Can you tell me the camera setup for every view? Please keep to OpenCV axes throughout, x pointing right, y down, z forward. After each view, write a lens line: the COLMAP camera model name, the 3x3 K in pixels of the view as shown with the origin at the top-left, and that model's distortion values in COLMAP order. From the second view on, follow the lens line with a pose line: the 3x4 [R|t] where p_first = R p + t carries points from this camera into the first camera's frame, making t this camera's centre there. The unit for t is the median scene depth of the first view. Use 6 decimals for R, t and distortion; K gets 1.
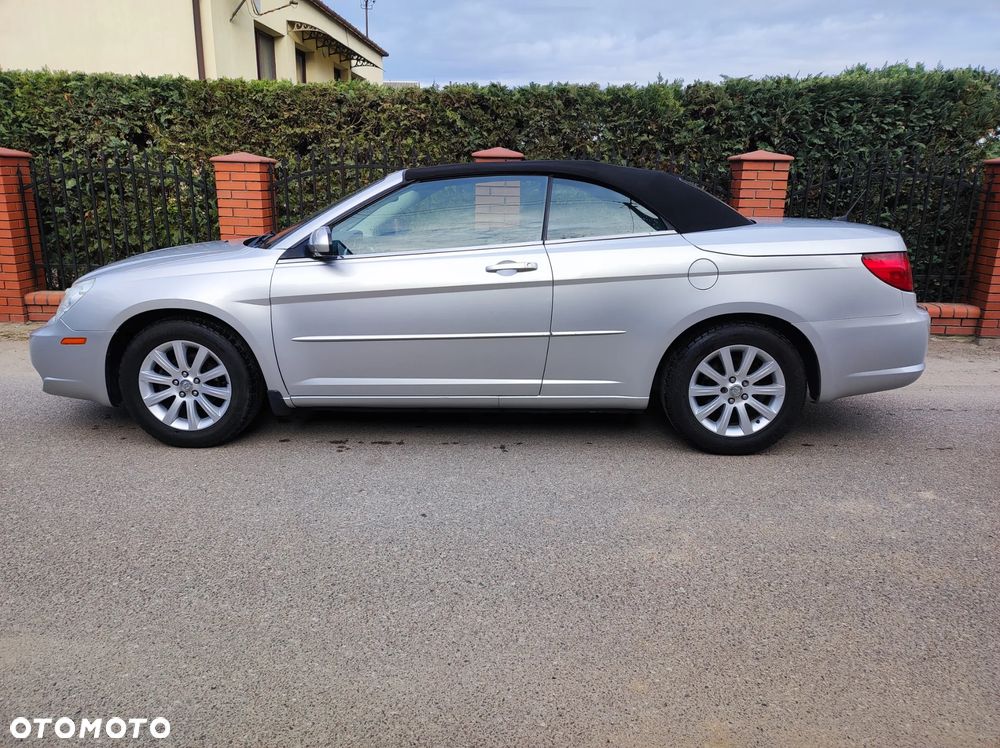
lens RADIAL K [[726.7, 0, 501.5], [0, 726.7, 378.8], [0, 0, 1]] dist [0.038396, -0.028848]
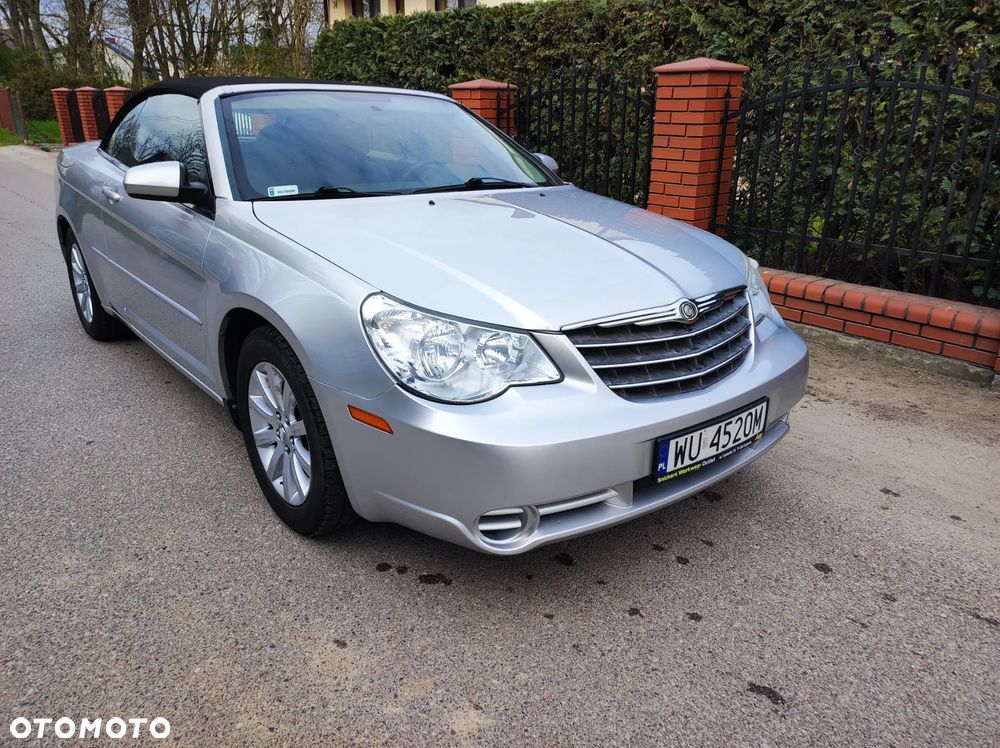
lens RADIAL K [[726.7, 0, 500.7], [0, 726.7, 377.6], [0, 0, 1]] dist [0.038396, -0.028848]
pose [[0.671878, 0.249763, -0.697279, 0.433764], [-0.193485, 0.967924, 0.160271, -0.076934], [0.714943, 0.027230, 0.698652, 0.319267]]
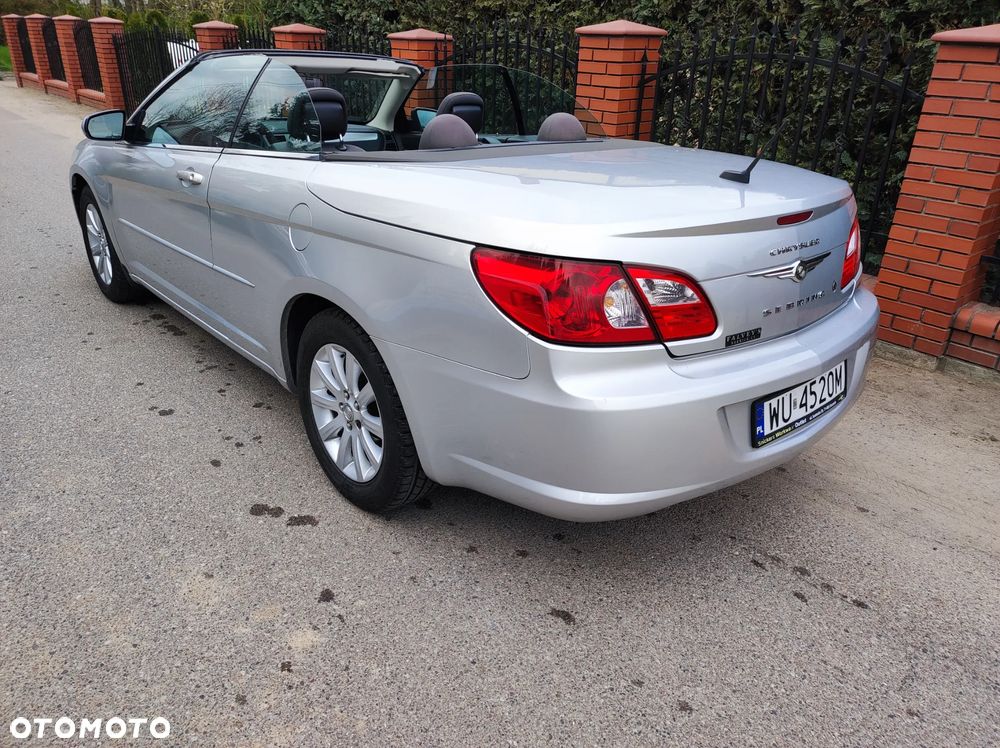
lens RADIAL K [[726.7, 0, 499.5], [0, 726.7, 377.3], [0, 0, 1]] dist [0.038396, -0.028848]
pose [[0.686109, 0.312367, -0.657024, 0.495993], [-0.211747, 0.949772, 0.230427, -0.106175], [0.696001, -0.018976, 0.717790, 0.333660]]
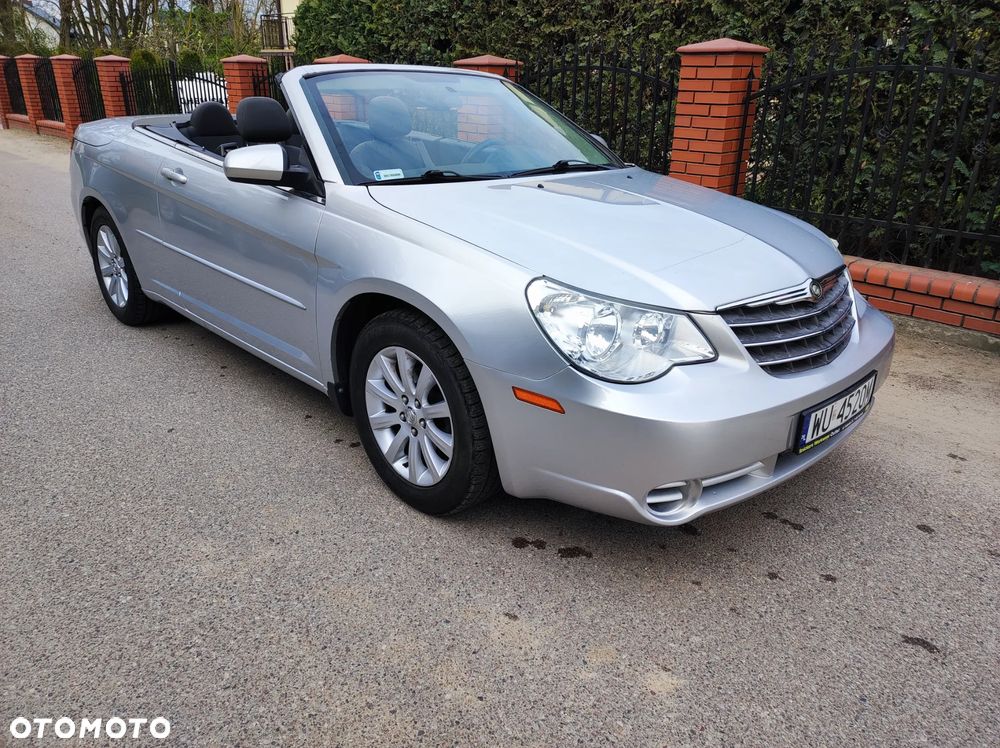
lens RADIAL K [[726.7, 0, 500.9], [0, 726.7, 377.6], [0, 0, 1]] dist [0.038396, -0.028848]
pose [[0.727596, 0.258139, -0.635585, 0.379454], [-0.187316, 0.966052, 0.177922, -0.064500], [0.659937, -0.010400, 0.751249, 0.252241]]
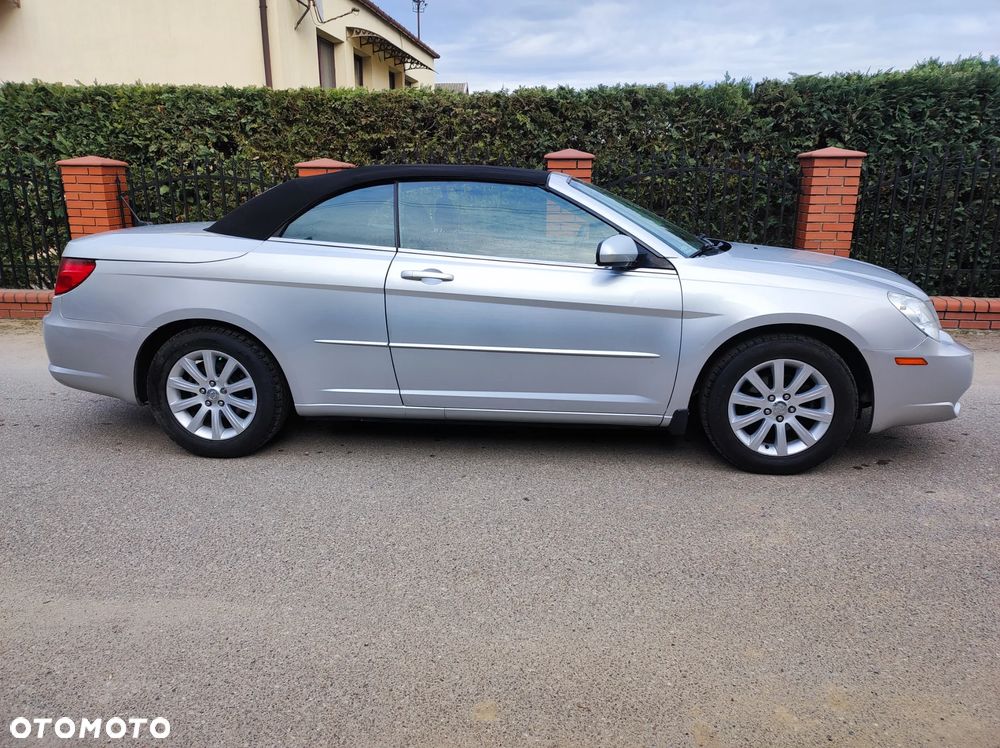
lens RADIAL K [[726.7, 0, 501.1], [0, 726.7, 380.2], [0, 0, 1]] dist [0.038396, -0.028848]
pose [[0.998323, 0.001227, -0.057884, -0.037580], [-0.001011, 0.999992, 0.003757, 0.004014], [0.057888, -0.003692, 0.998316, -0.029933]]
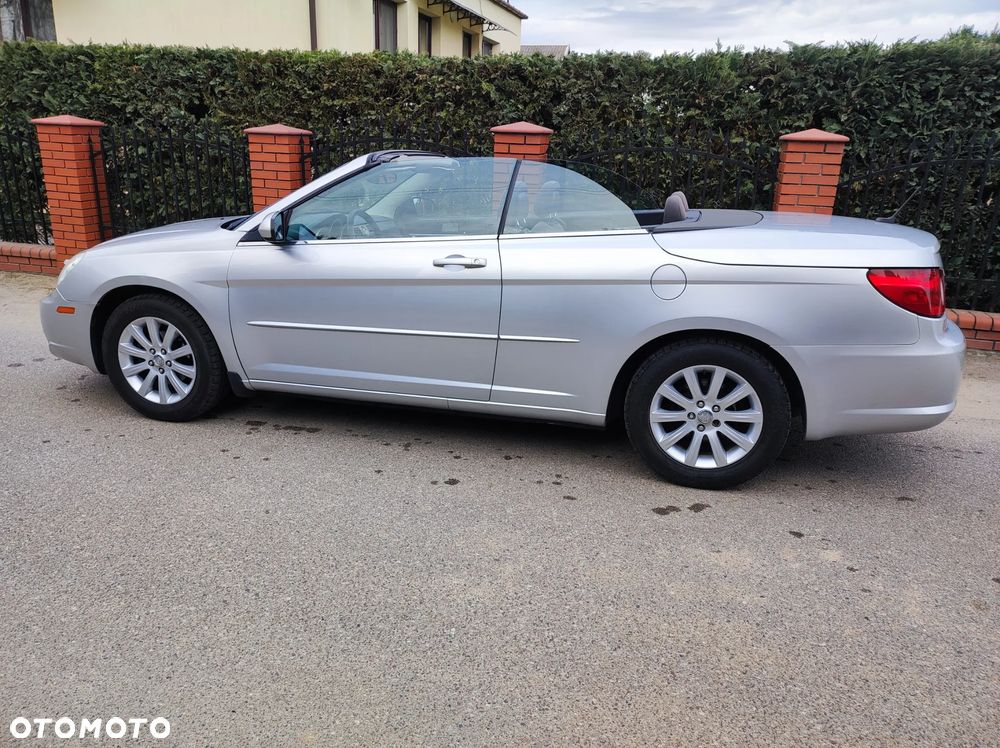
lens RADIAL K [[726.7, 0, 500.3], [0, 726.7, 381.4], [0, 0, 1]] dist [0.038396, -0.028848]
pose [[0.976071, 0.083098, -0.200948, 0.175531], [-0.073543, 0.995798, 0.054572, -0.029354], [0.204638, -0.038487, 0.978081, 0.048715]]
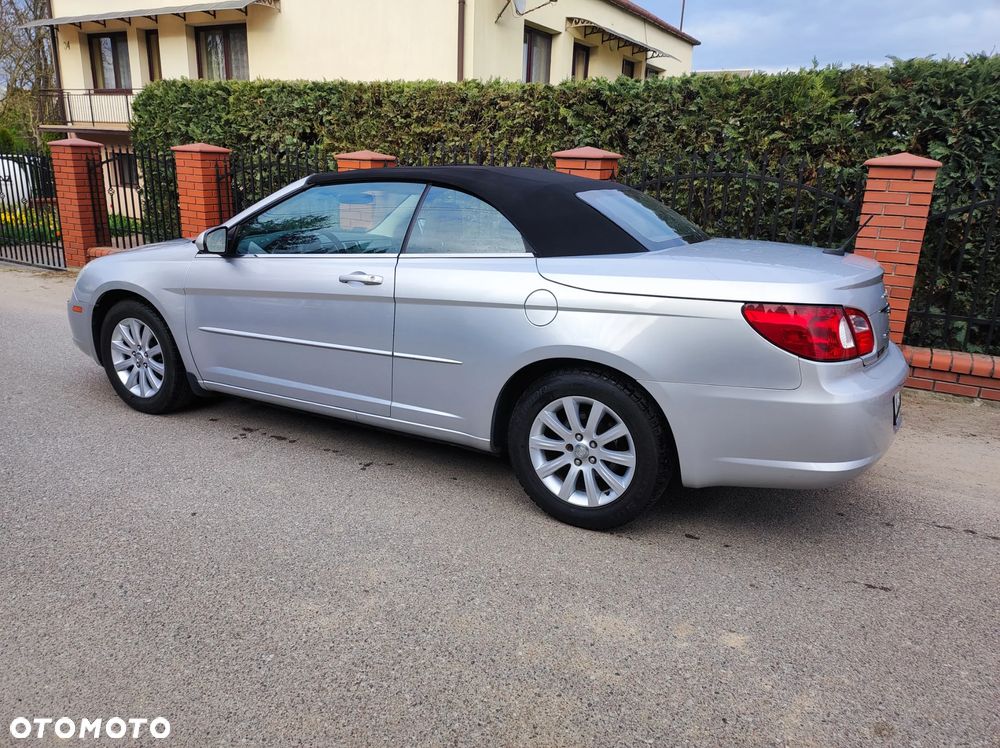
lens RADIAL K [[726.7, 0, 500.7], [0, 726.7, 378.7], [0, 0, 1]] dist [0.038396, -0.028848]
pose [[0.892568, 0.143465, -0.427481, 0.315057], [-0.138787, 0.989420, 0.042271, -0.047256], [0.429022, 0.021599, 0.903036, 0.115506]]
